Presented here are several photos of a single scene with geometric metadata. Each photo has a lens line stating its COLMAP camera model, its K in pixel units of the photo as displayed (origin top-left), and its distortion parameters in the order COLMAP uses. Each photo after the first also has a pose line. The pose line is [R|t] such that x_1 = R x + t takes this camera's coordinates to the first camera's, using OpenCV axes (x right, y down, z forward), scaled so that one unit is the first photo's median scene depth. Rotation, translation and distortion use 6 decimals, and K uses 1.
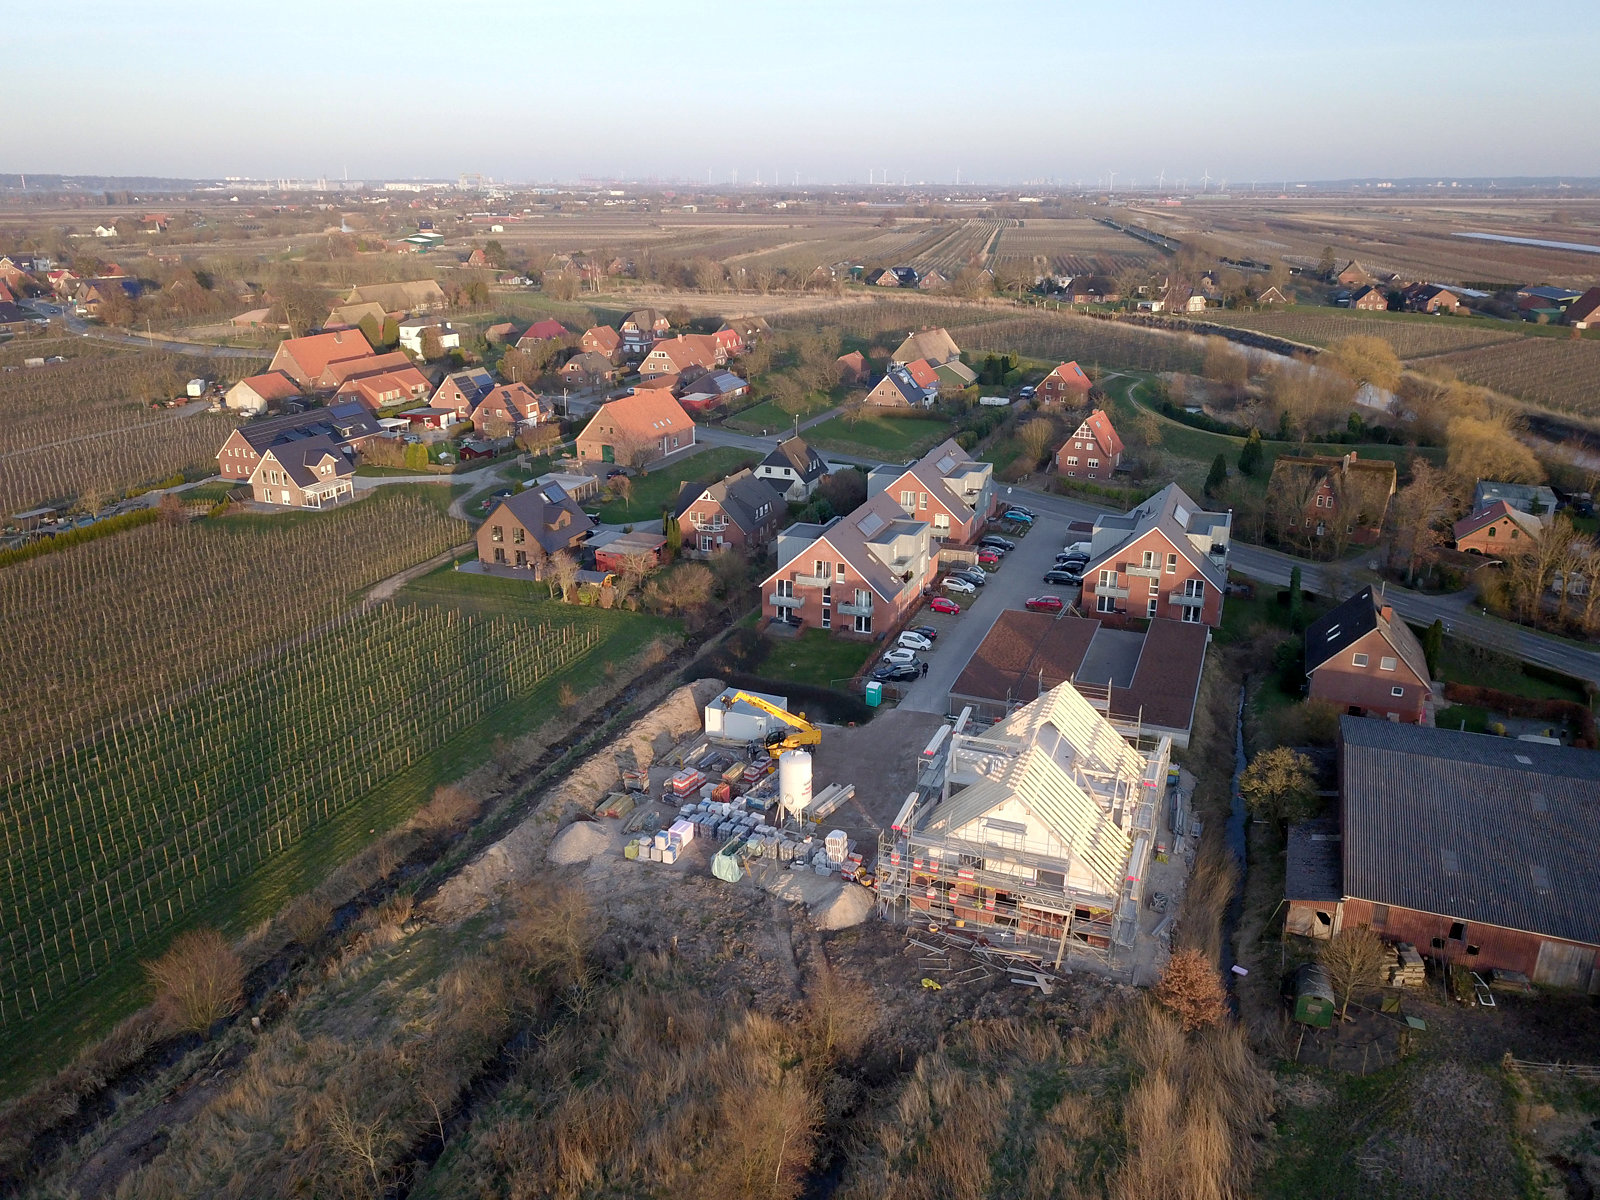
lens RADIAL K [[1203.9, 0, 800.0], [0, 1203.9, 600.0], [0, 0, 1]] dist [0.004714, -0.003568]
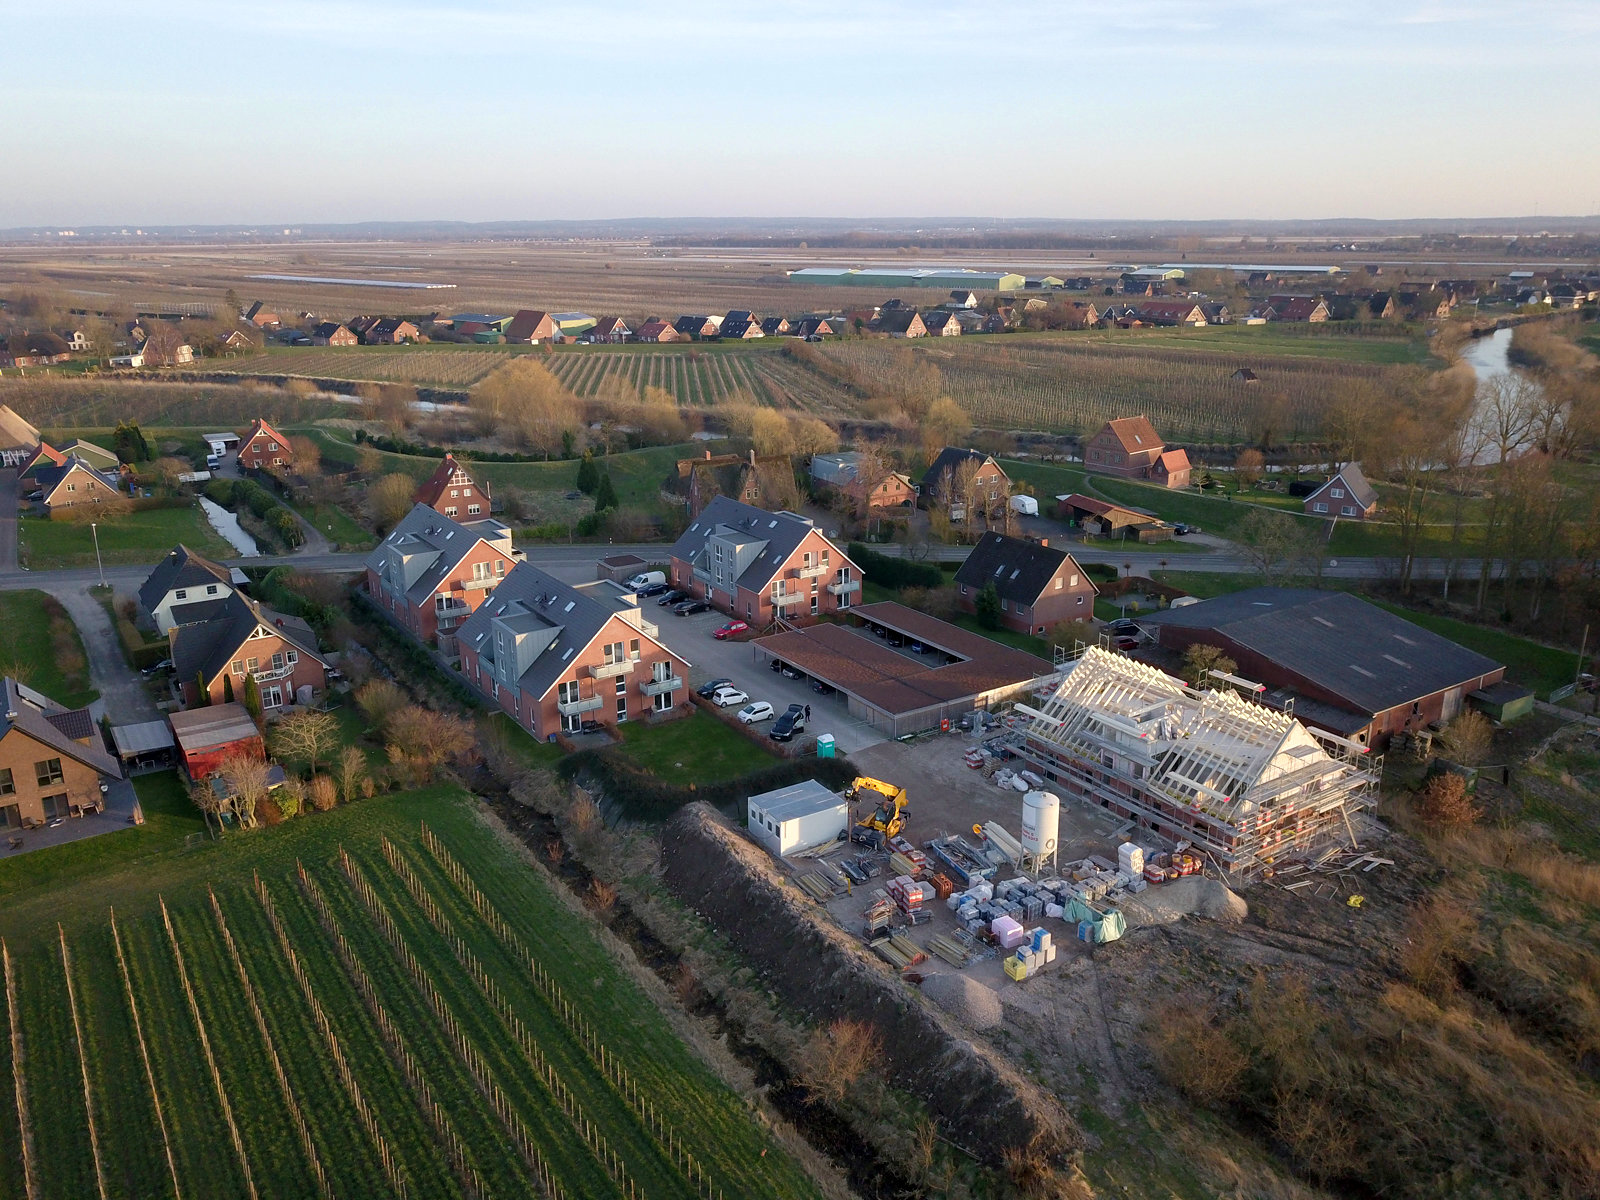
lens RADIAL K [[1218.9, 0, 800.0], [0, 1218.9, 600.0], [0, 0, 1]] dist [0.004511, -0.004653]
pose [[0.580657, -0.241777, 0.777420, -0.557642], [0.272065, 0.957616, 0.094611, -0.106140], [-0.767345, 0.156572, 0.621826, 0.374400]]
